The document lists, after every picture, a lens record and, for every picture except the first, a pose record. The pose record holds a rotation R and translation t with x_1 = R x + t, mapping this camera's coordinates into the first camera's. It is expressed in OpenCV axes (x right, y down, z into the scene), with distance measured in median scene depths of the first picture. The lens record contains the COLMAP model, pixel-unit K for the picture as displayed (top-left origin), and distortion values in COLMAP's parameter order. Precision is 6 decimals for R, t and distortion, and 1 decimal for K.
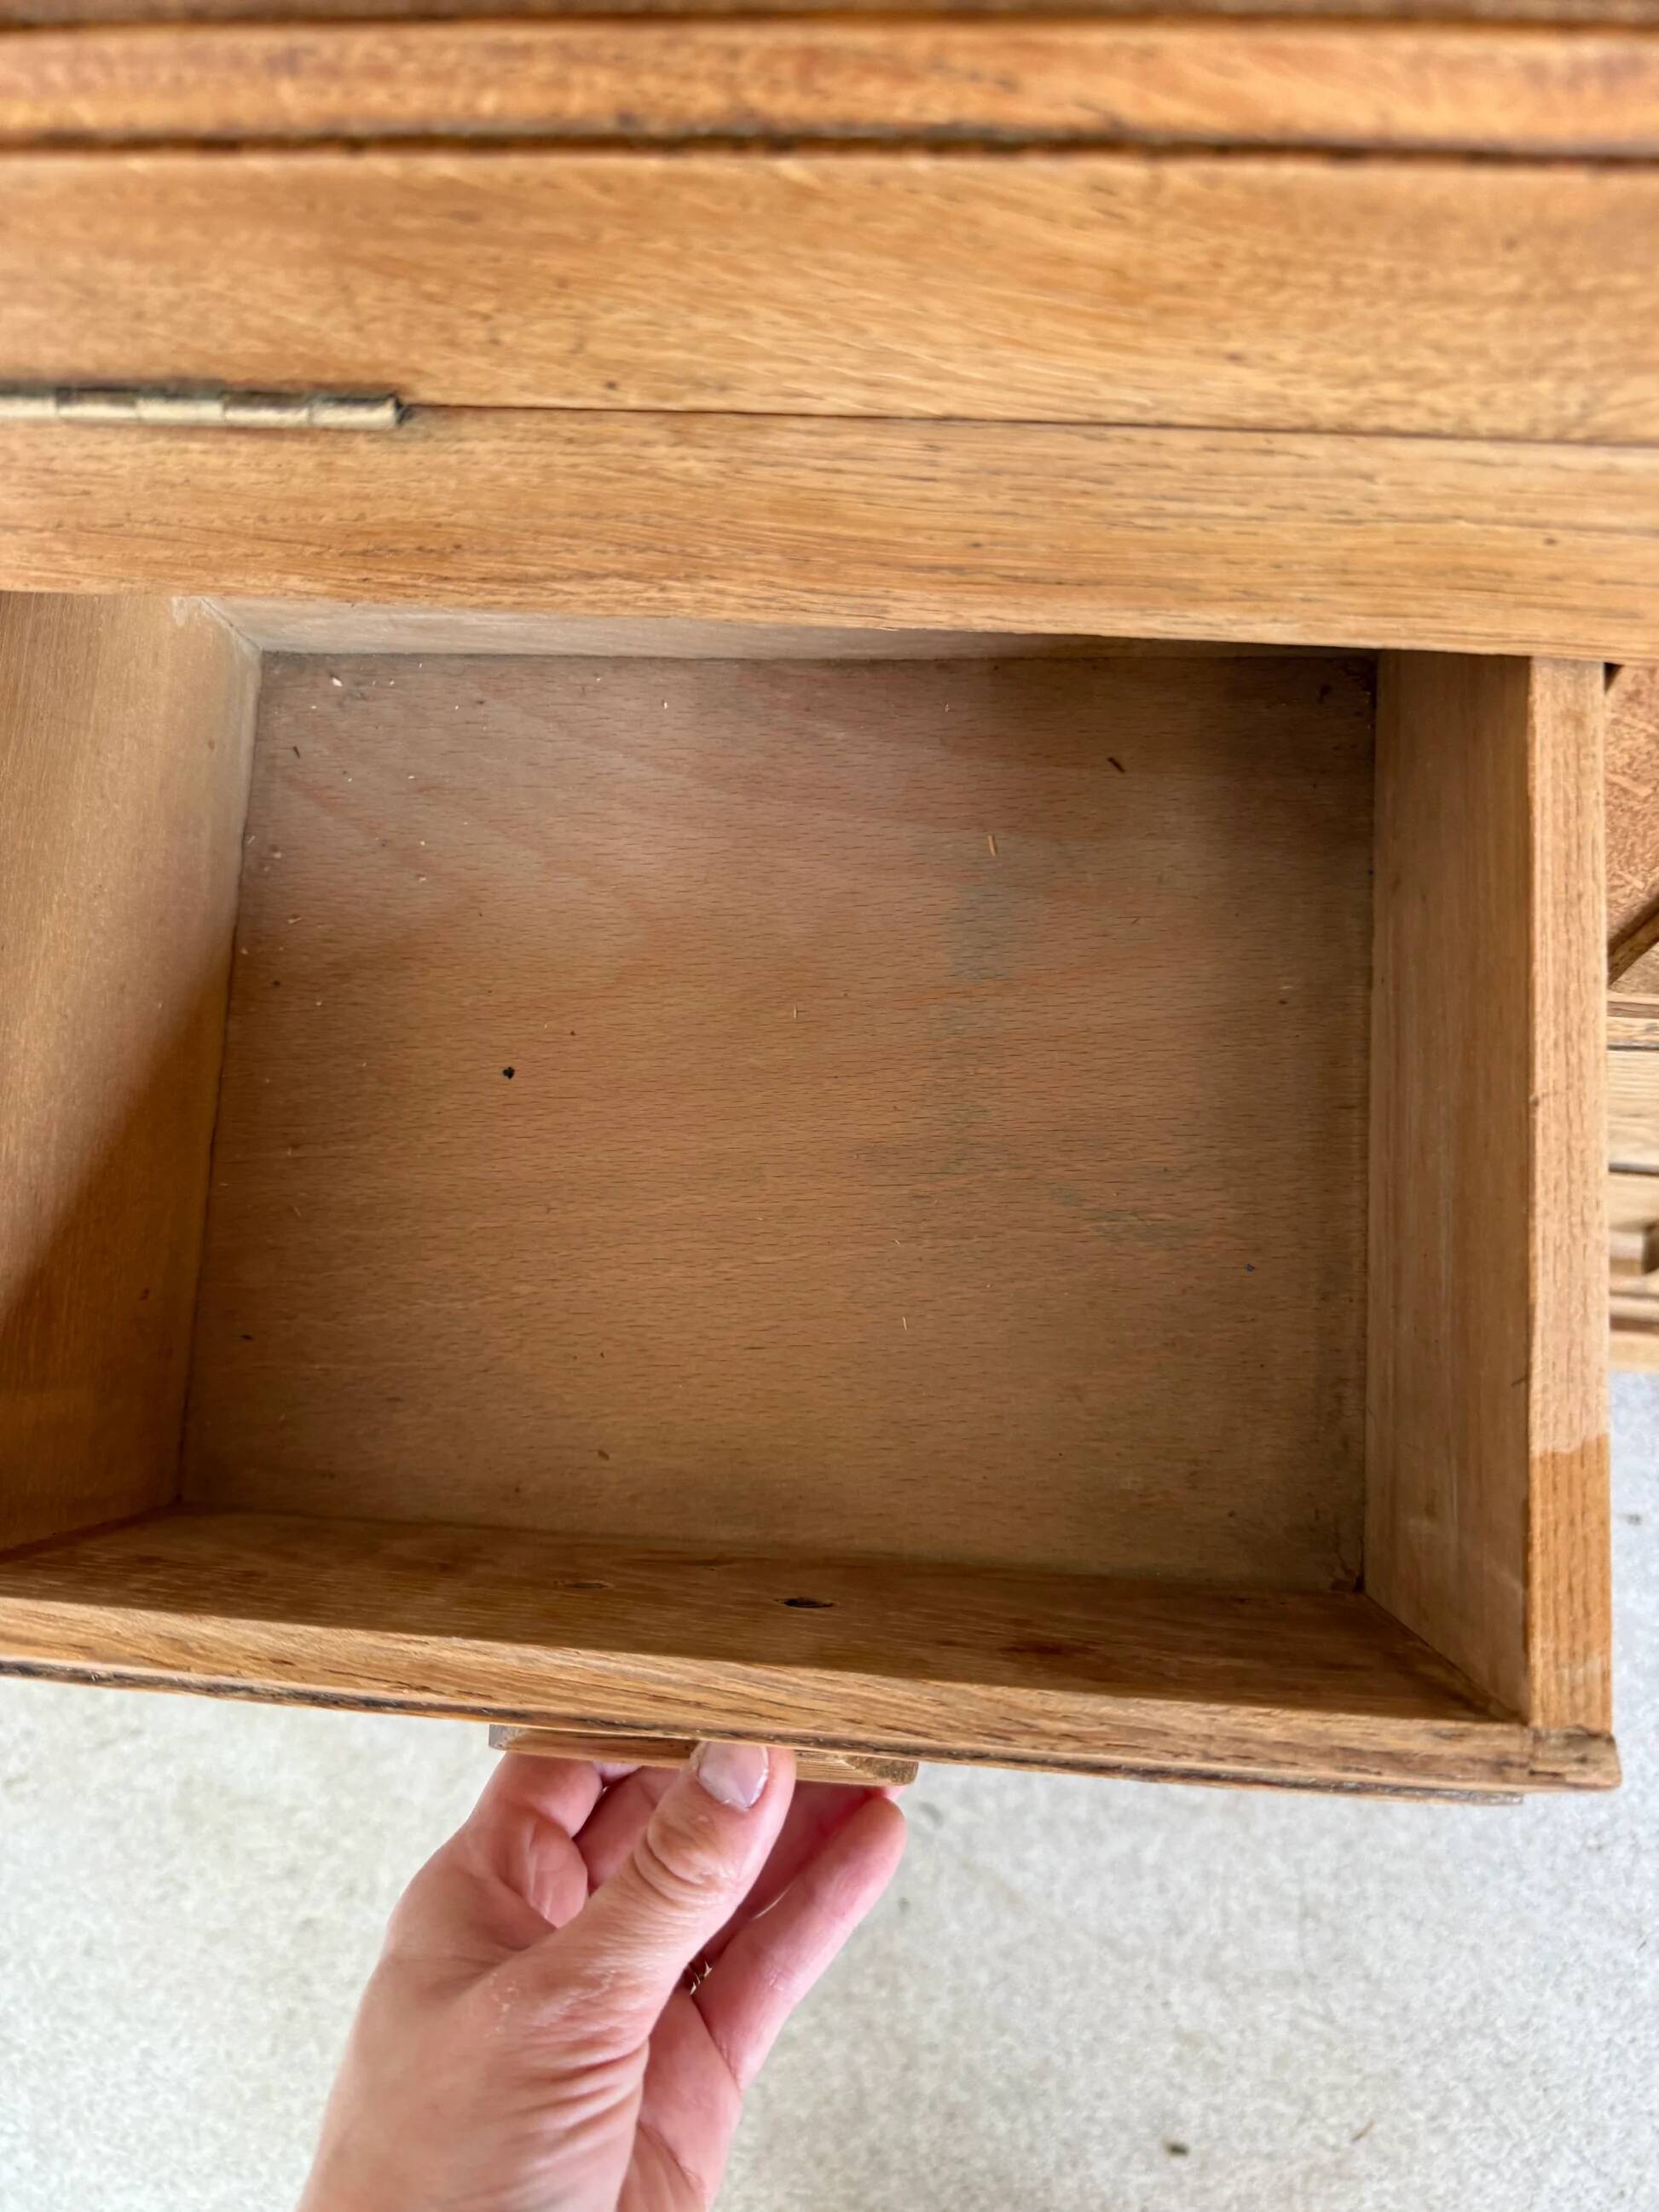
lens RADIAL K [[1601.3, 0, 817.4], [0, 1601.3, 1099.9], [0, 0, 1]] dist [0.007924, -0.024654]
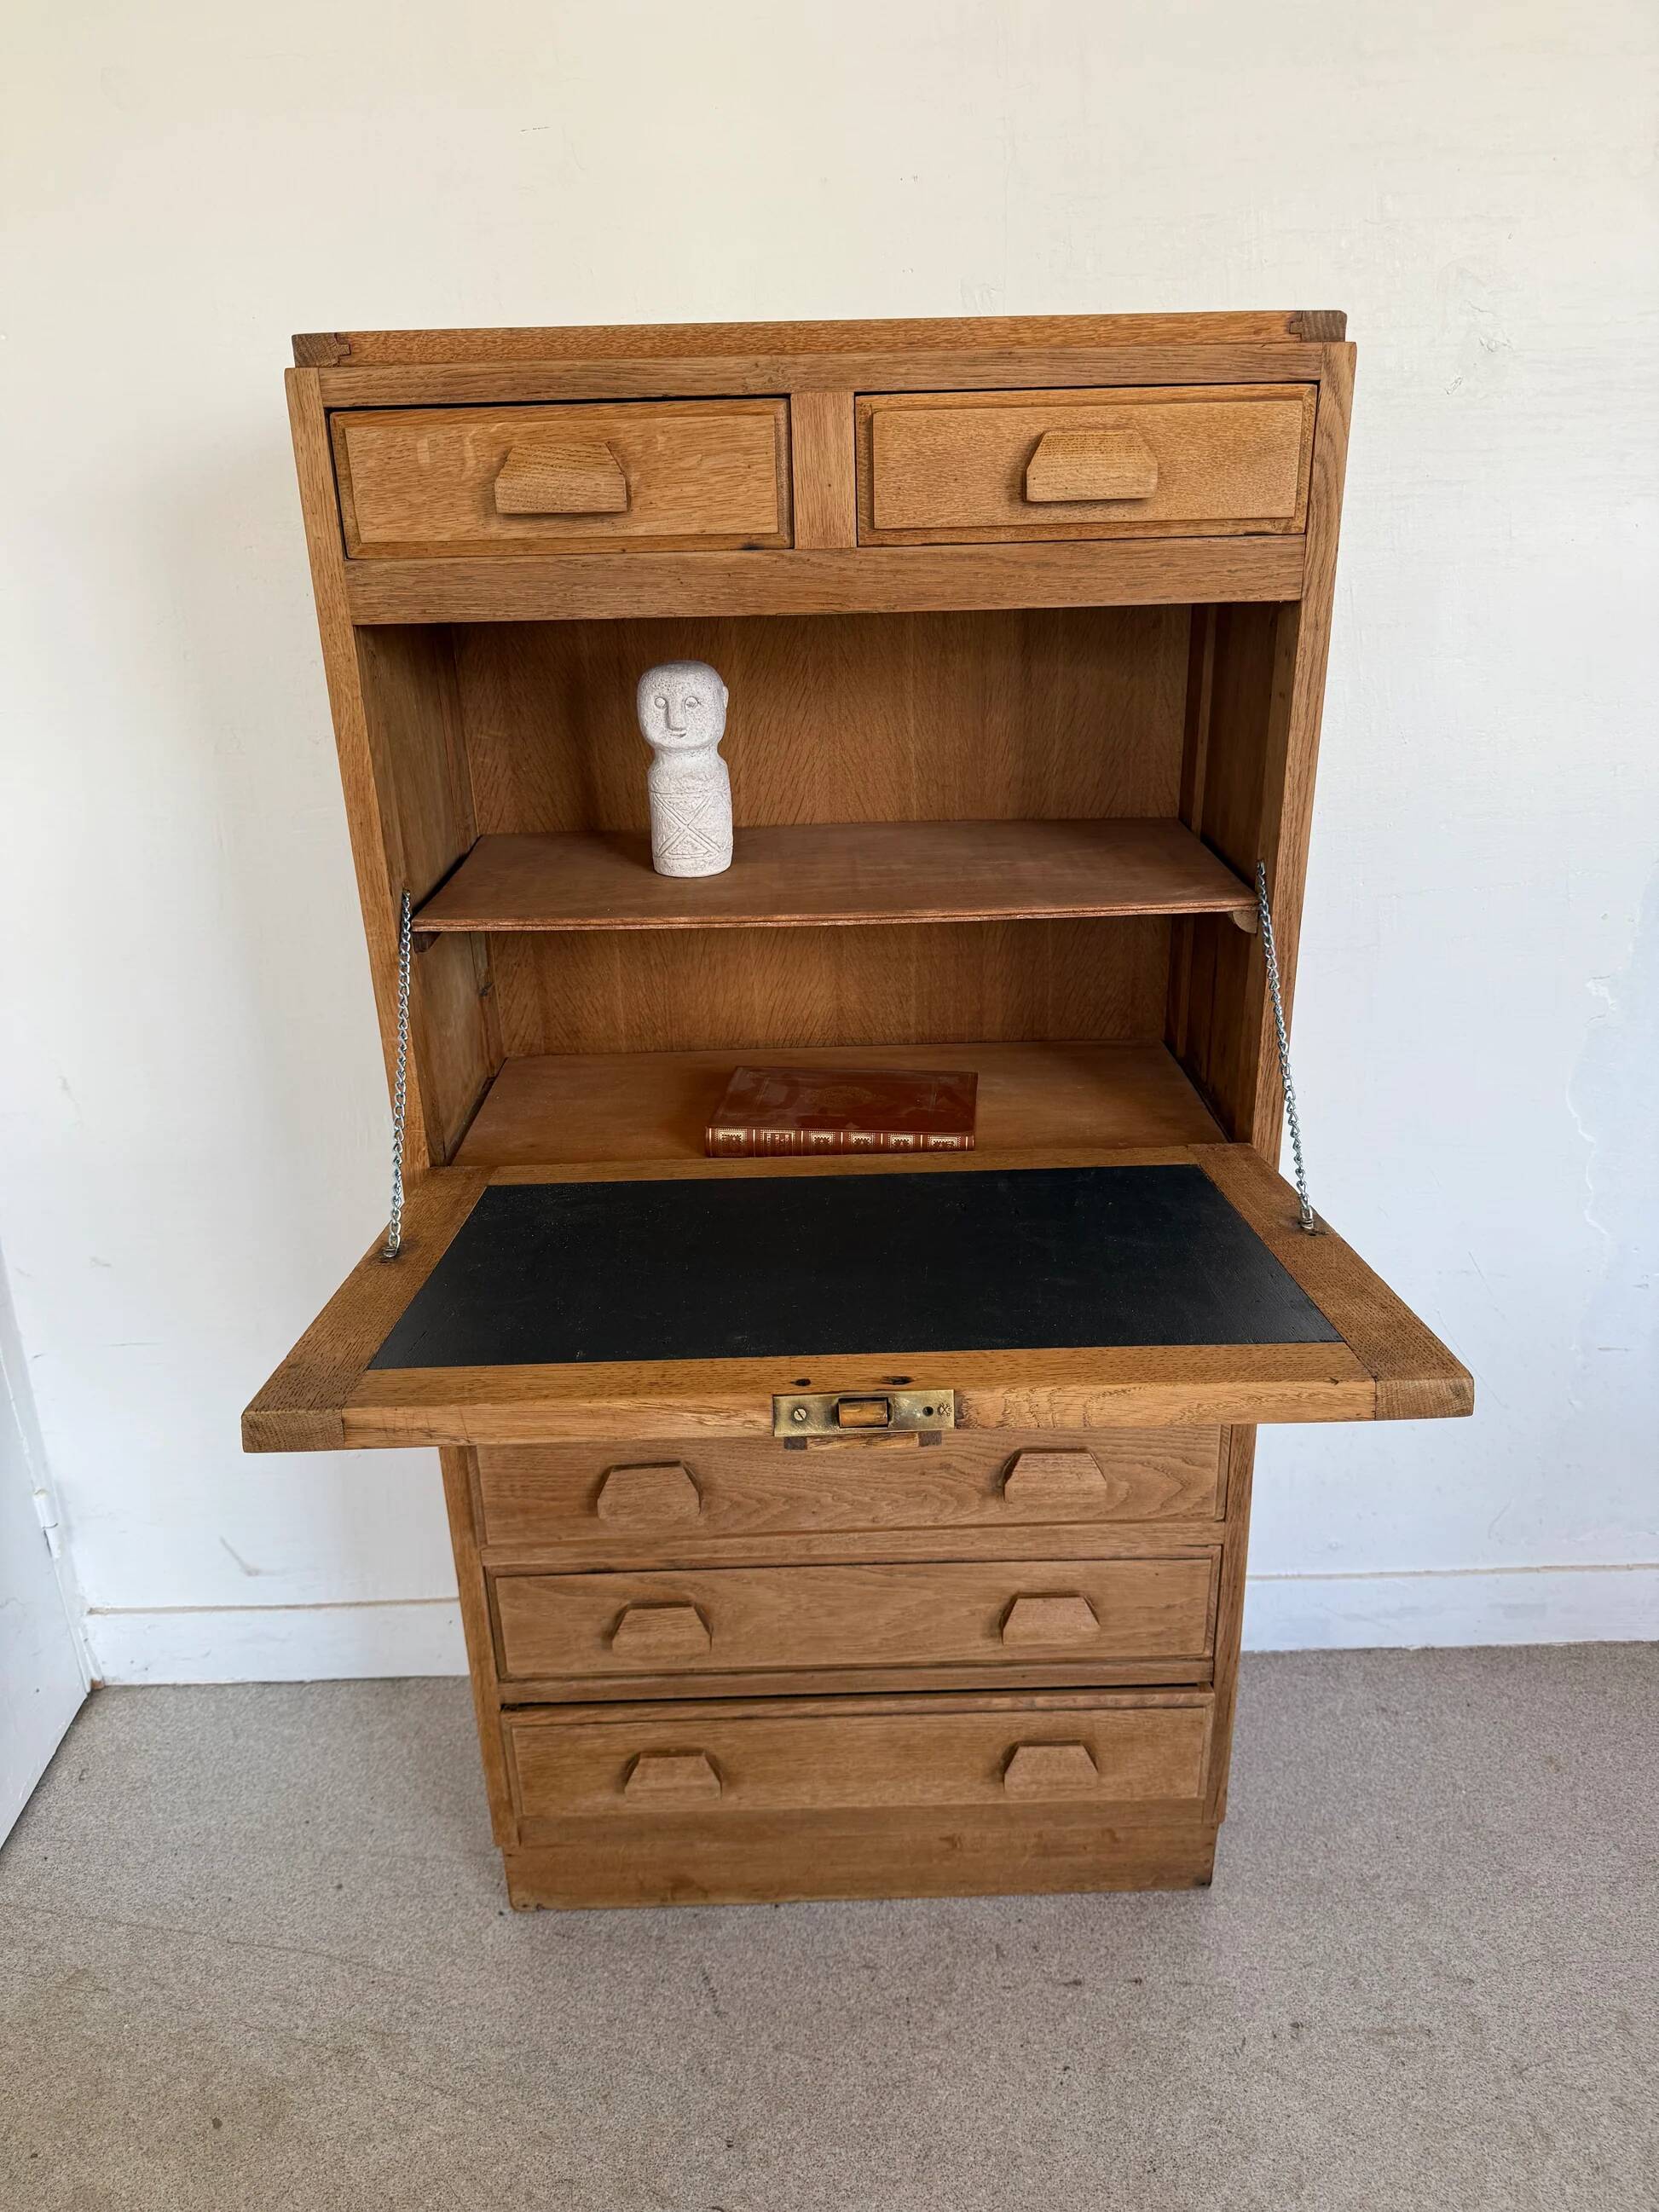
lens RADIAL K [[1601.3, 0, 828.5], [0, 1601.3, 1101.5], [0, 0, 1]] dist [0.007924, -0.024654]
pose [[0.990446, 0.015160, 0.137062, -0.047896], [0.099897, 0.606297, -0.788939, 1.039815], [-0.095061, 0.795094, 0.598990, -0.717307]]
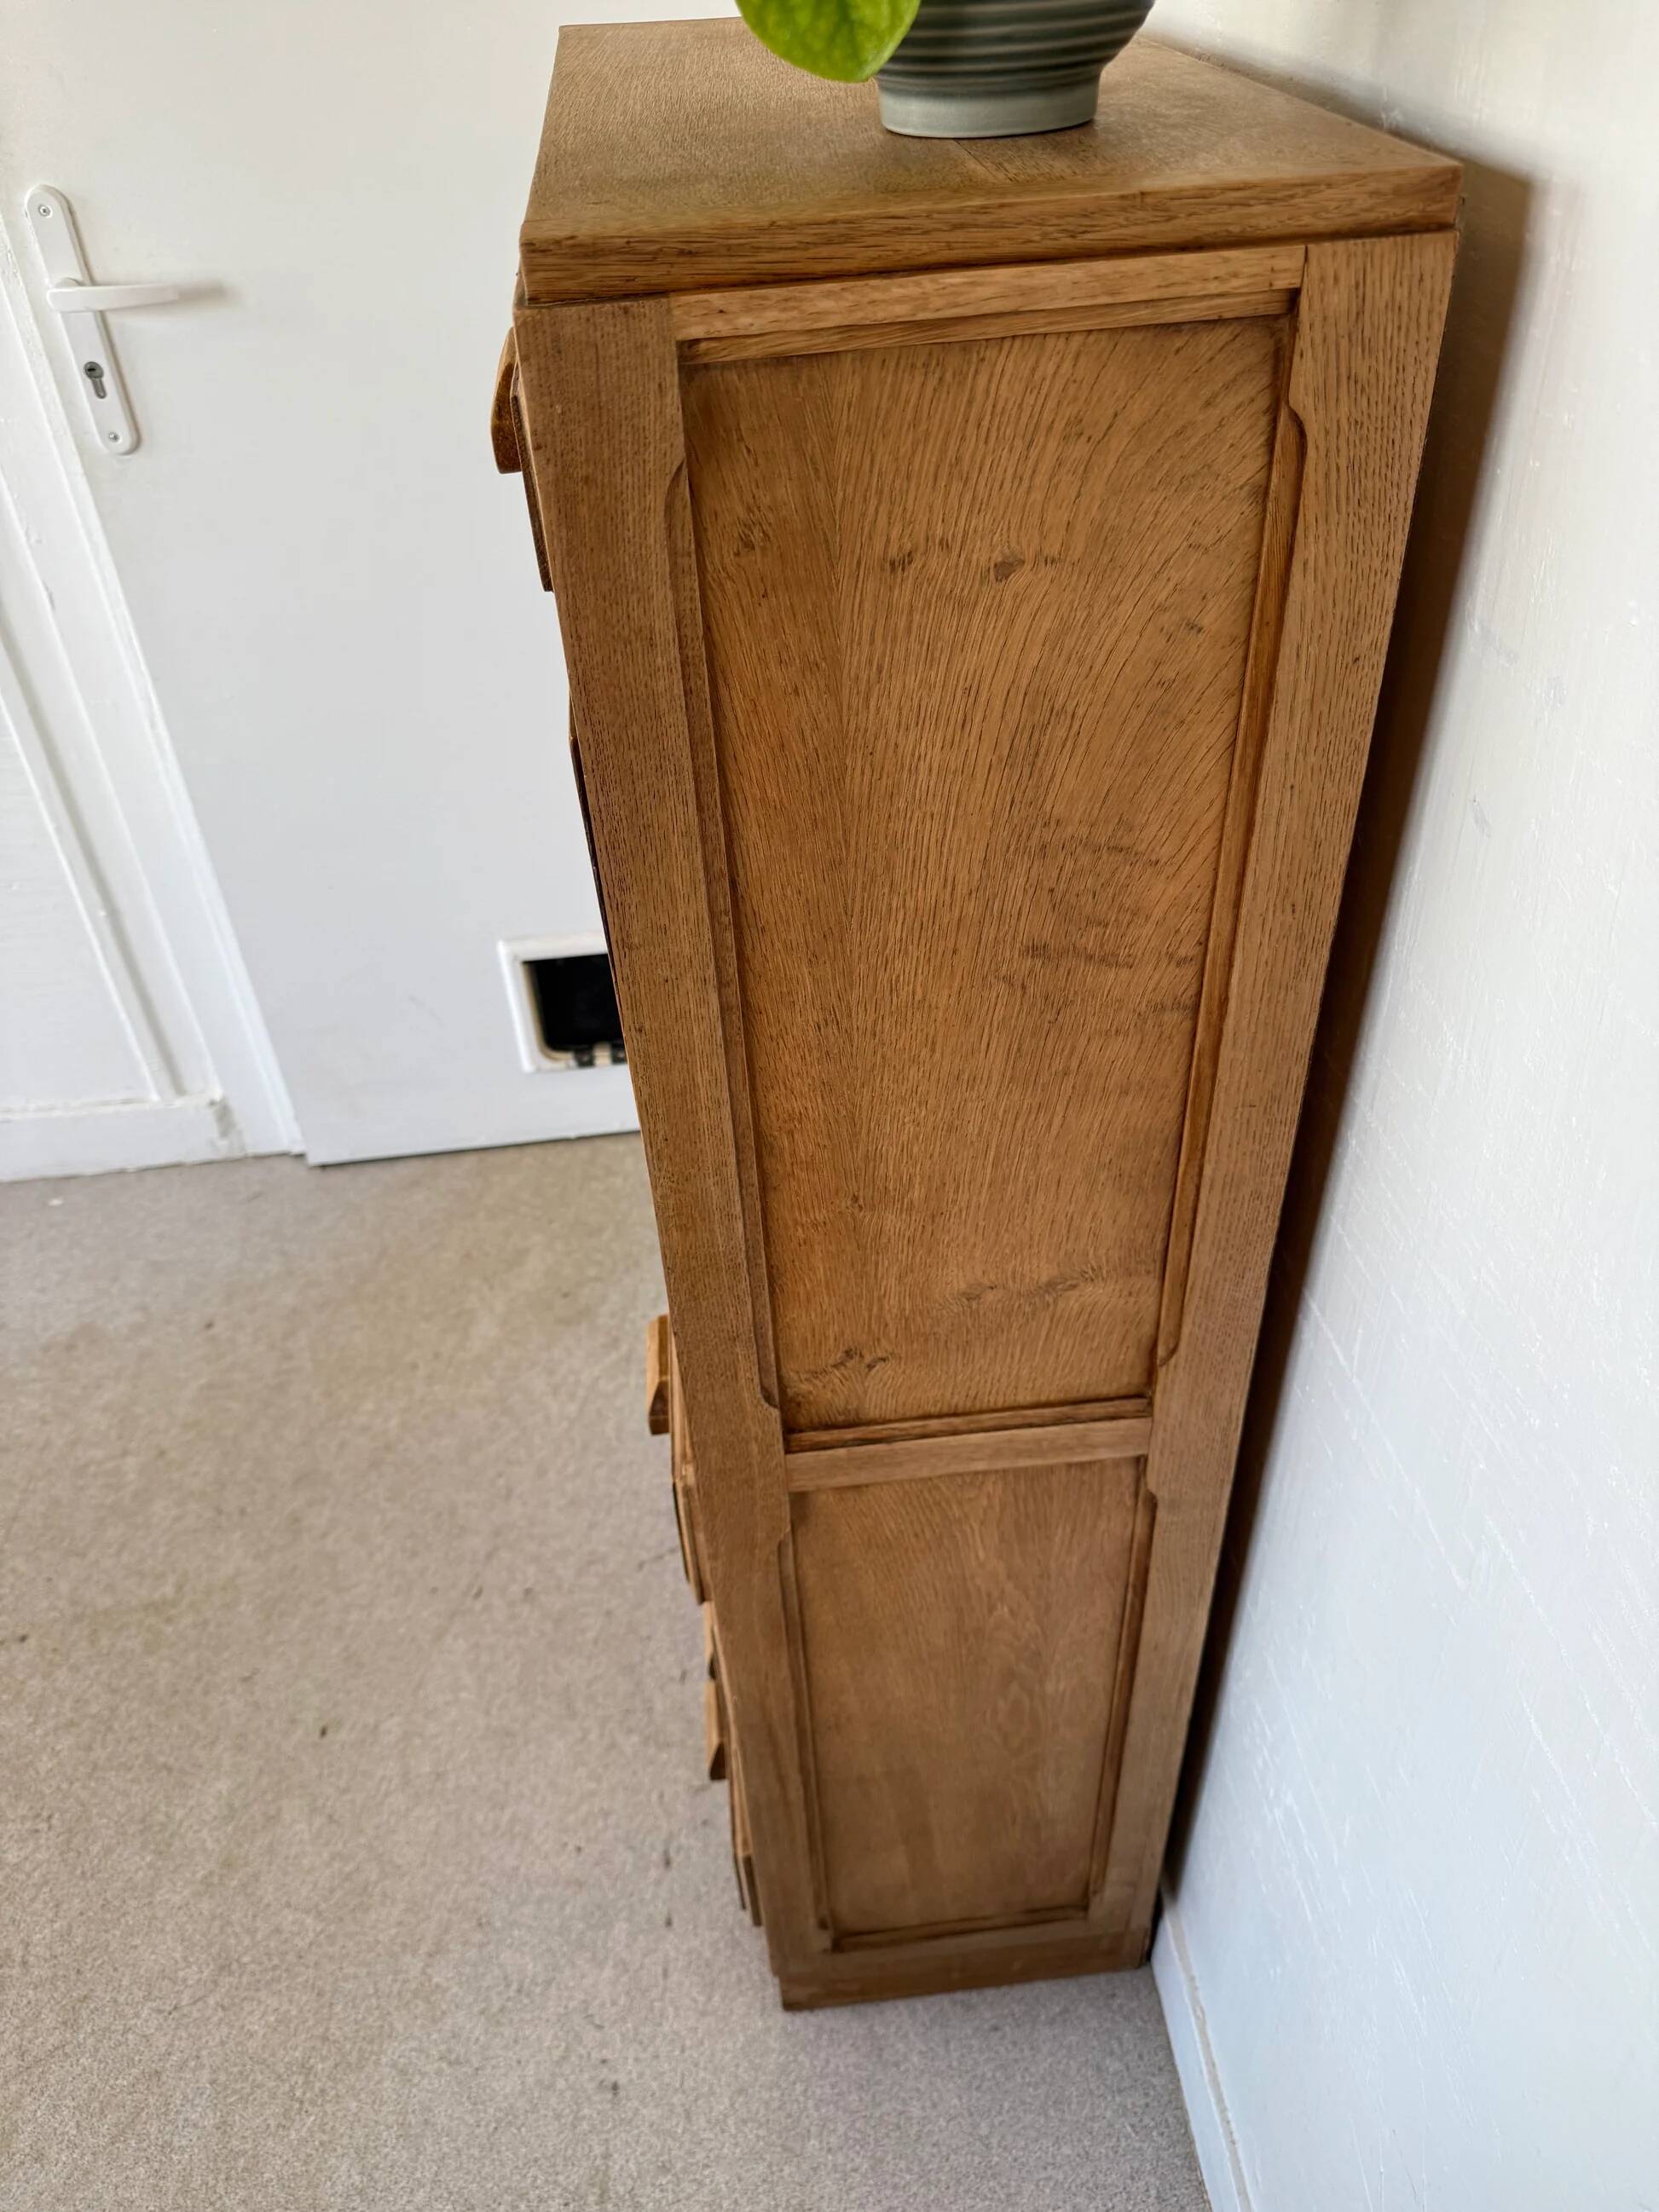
lens RADIAL K [[1601.3, 0, 798.9], [0, 1601.3, 1103.0], [0, 0, 1]] dist [0.007924, -0.024654]
pose [[0.203946, 0.676432, -0.707705, 1.196881], [-0.931875, 0.355681, 0.071416, -0.294224], [0.300025, 0.644927, 0.702890, -0.690148]]
